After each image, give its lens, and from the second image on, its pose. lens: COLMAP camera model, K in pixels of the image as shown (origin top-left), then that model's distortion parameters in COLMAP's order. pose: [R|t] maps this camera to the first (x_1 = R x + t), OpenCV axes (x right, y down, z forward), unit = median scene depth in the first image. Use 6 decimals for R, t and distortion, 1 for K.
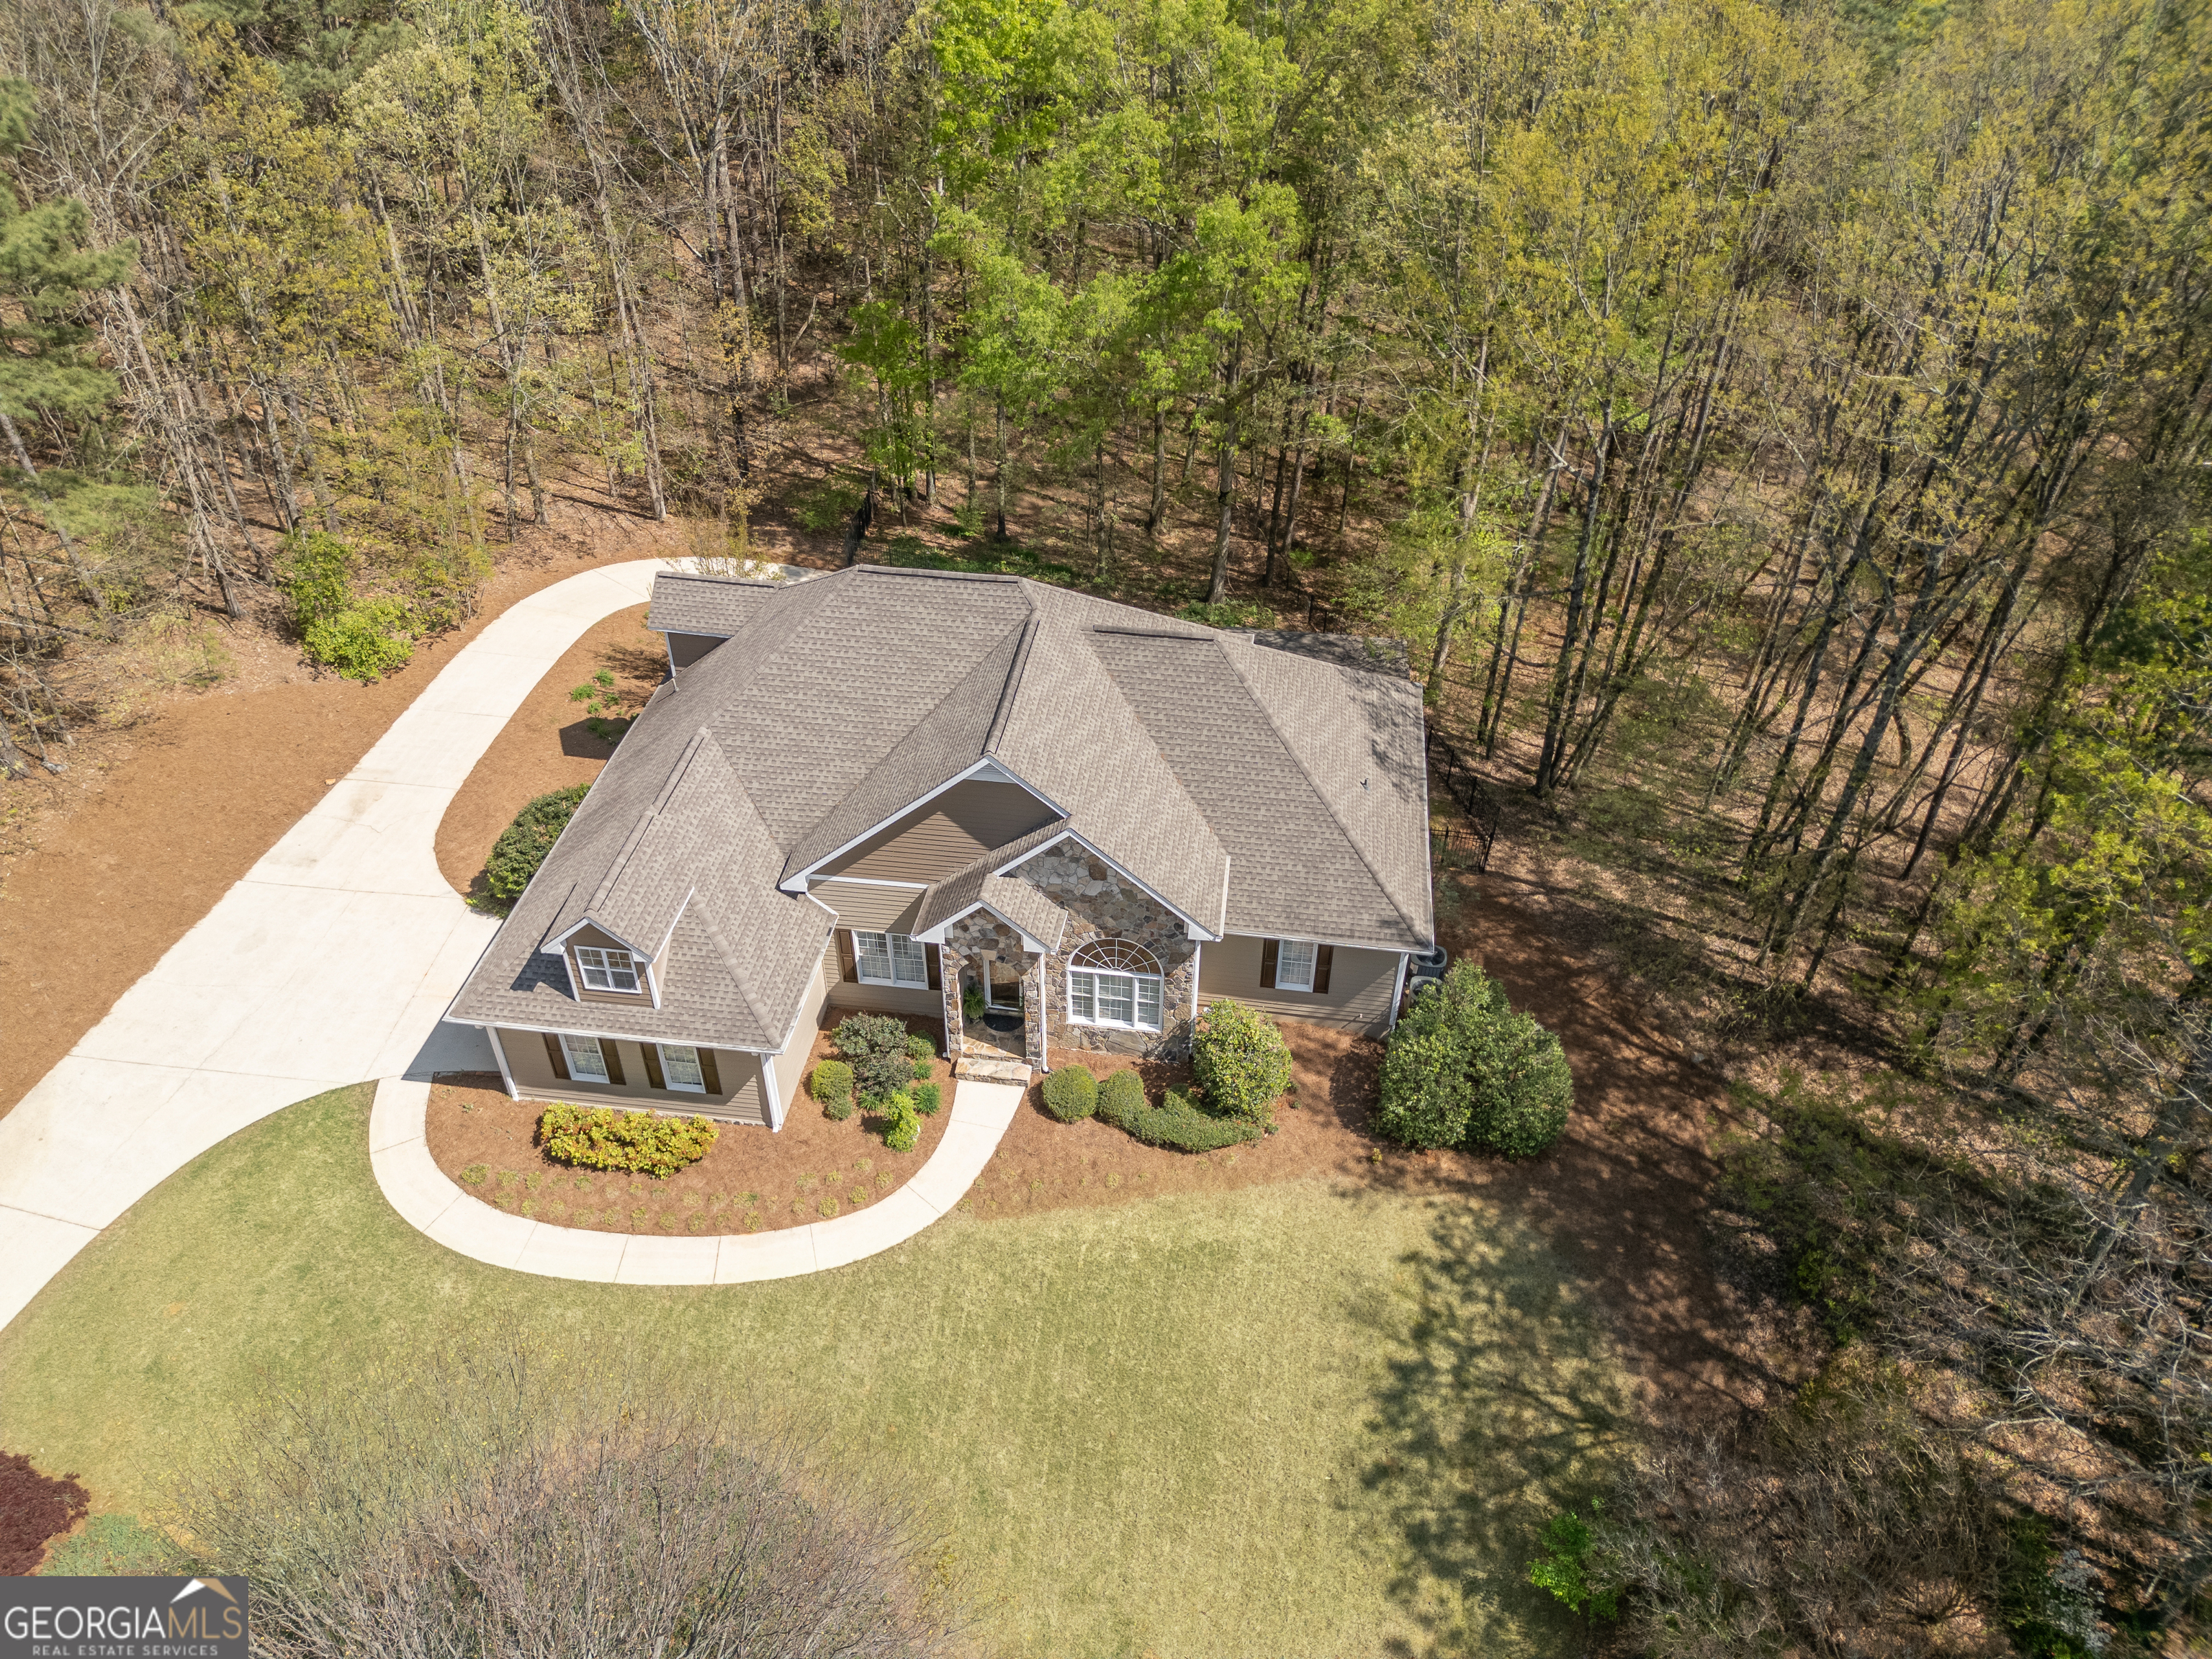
lens RADIAL K [[1563.1, 0, 1117.0], [0, 1563.1, 818.5], [0, 0, 1]] dist [0.056048, -0.058190]
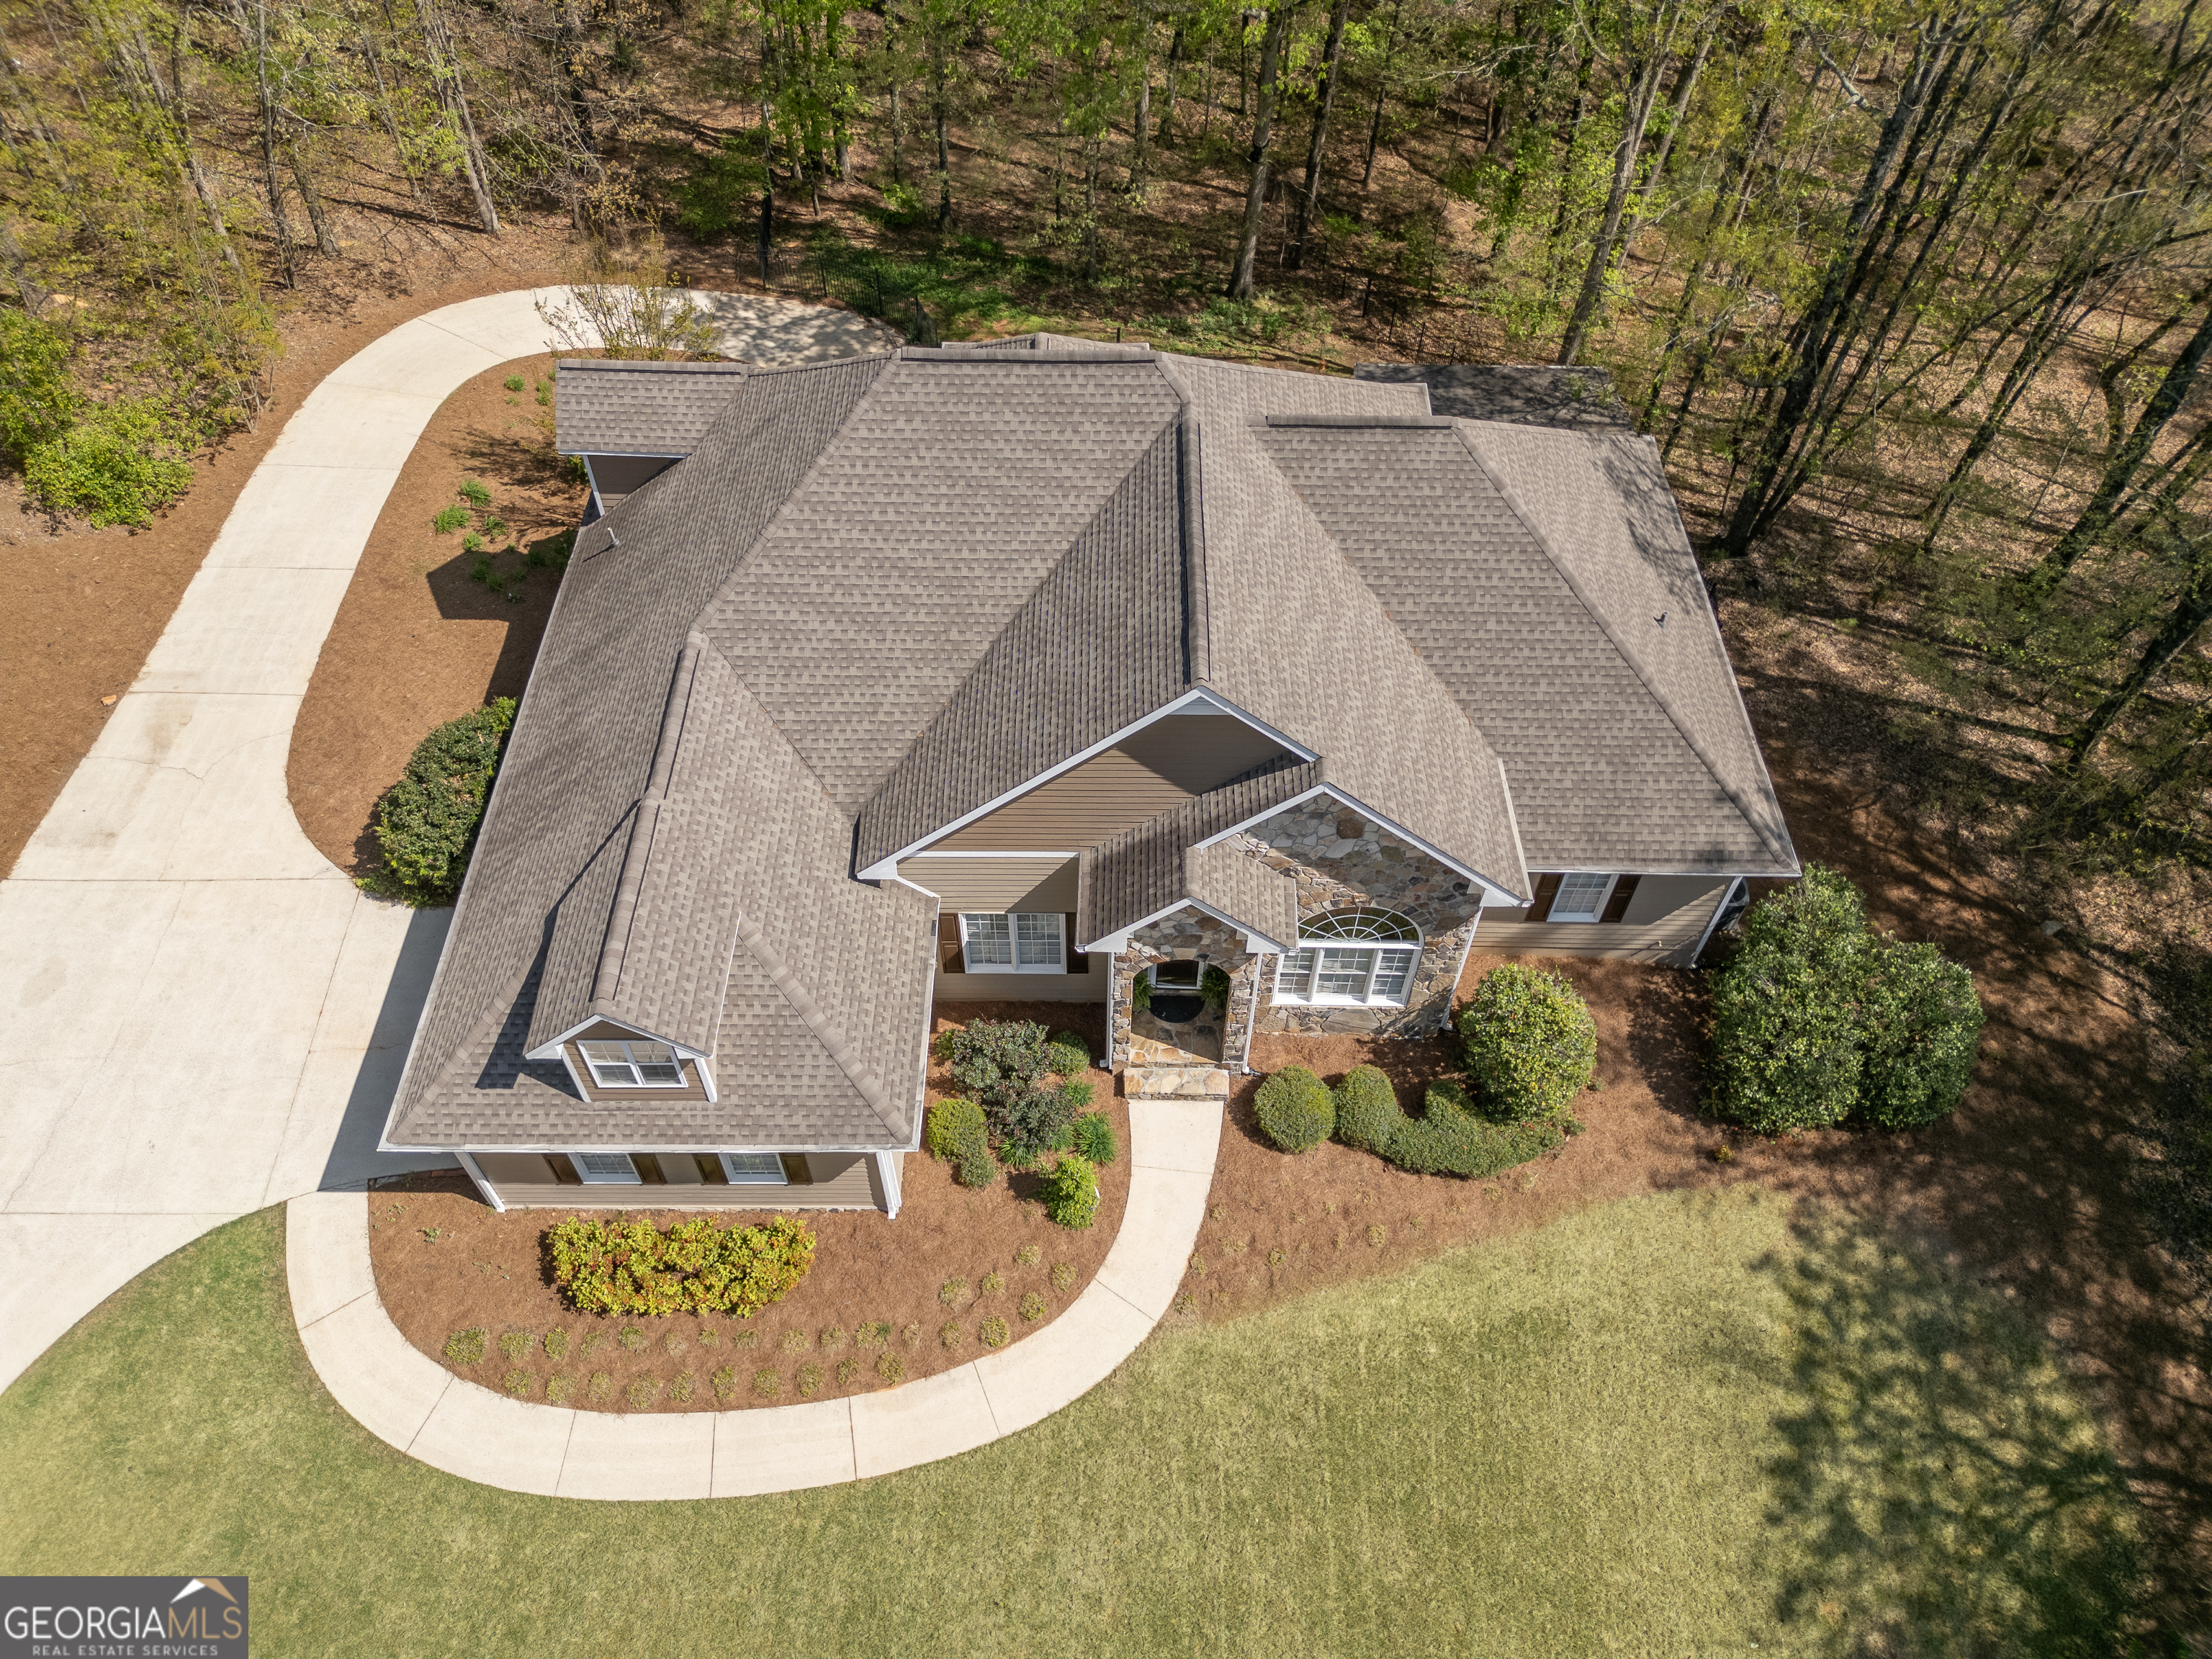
lens RADIAL K [[1563.1, 0, 1117.0], [0, 1563.1, 825.2], [0, 0, 1]] dist [0.056048, -0.058190]
pose [[0.992155, -0.096508, 0.079460, -0.155550], [0.076187, 0.970741, 0.227723, -0.119581], [-0.099112, -0.219883, 0.970478, 0.348877]]
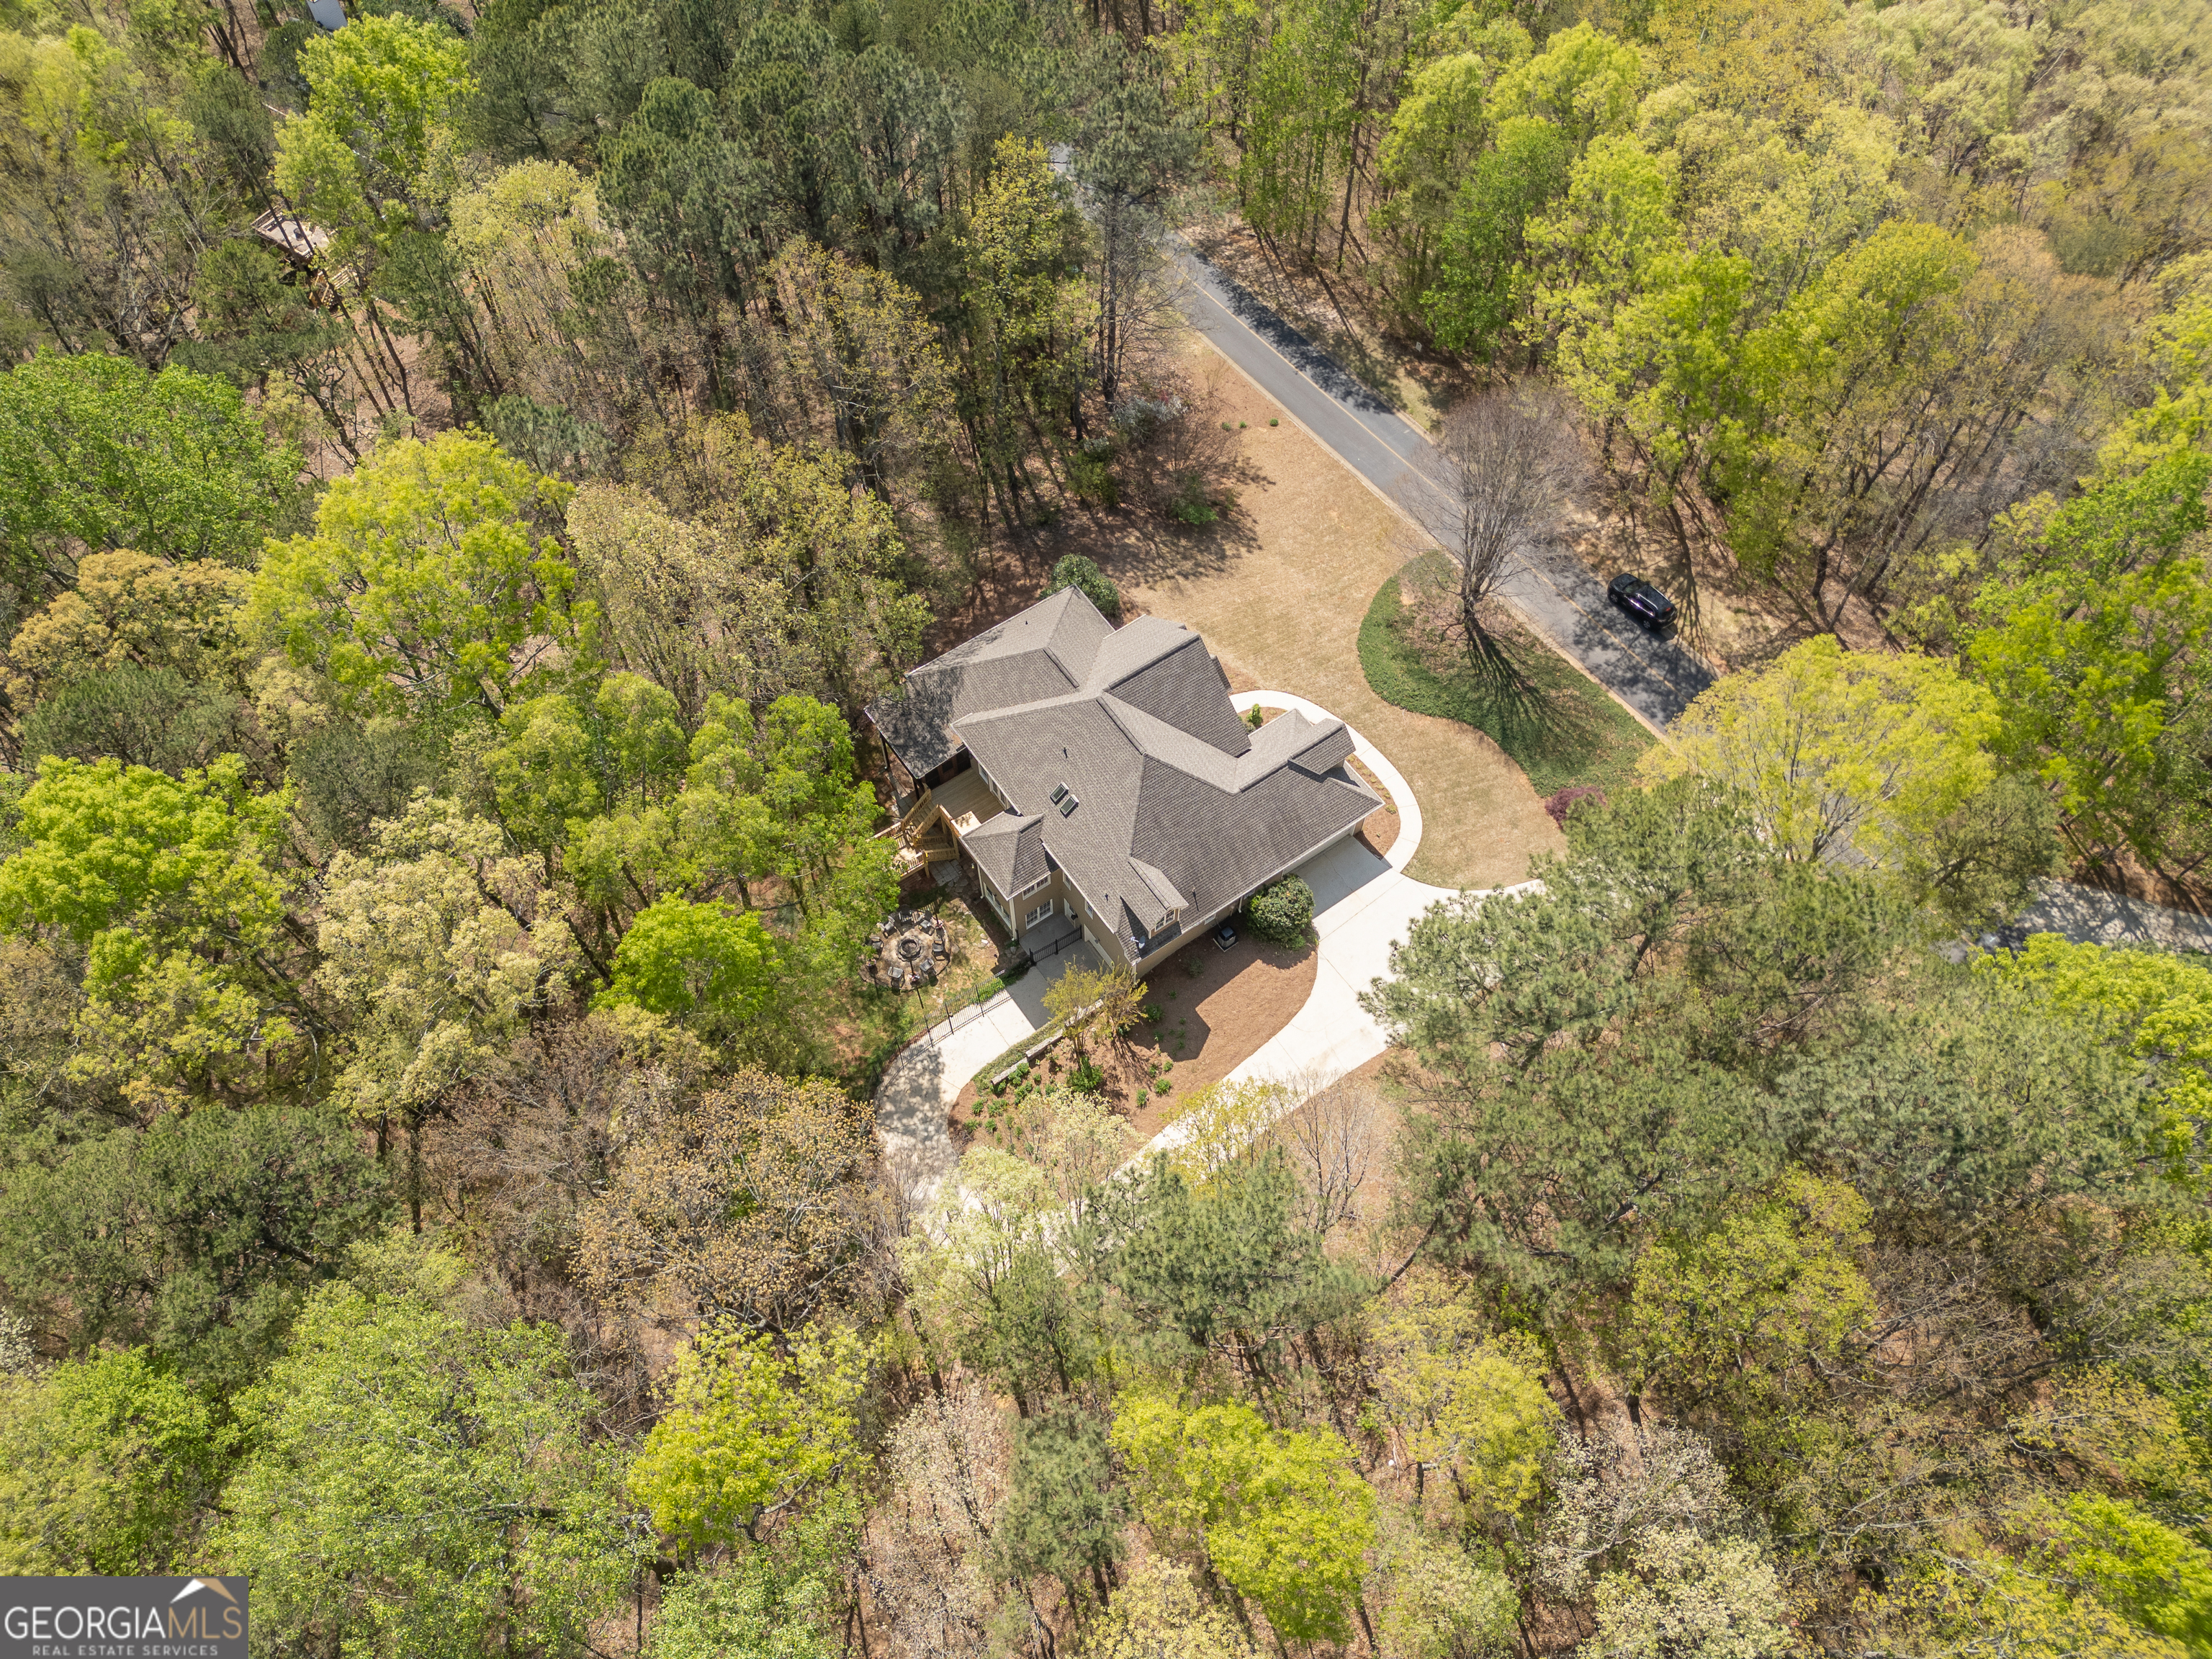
lens RADIAL K [[1563.1, 0, 1093.2], [0, 1563.1, 824.9], [0, 0, 1]] dist [0.056048, -0.058190]
pose [[-0.669792, -0.646696, 0.364916, -0.967530], [0.456355, 0.029169, 0.889319, -2.090338], [-0.585764, 0.762190, 0.275586, 0.590604]]
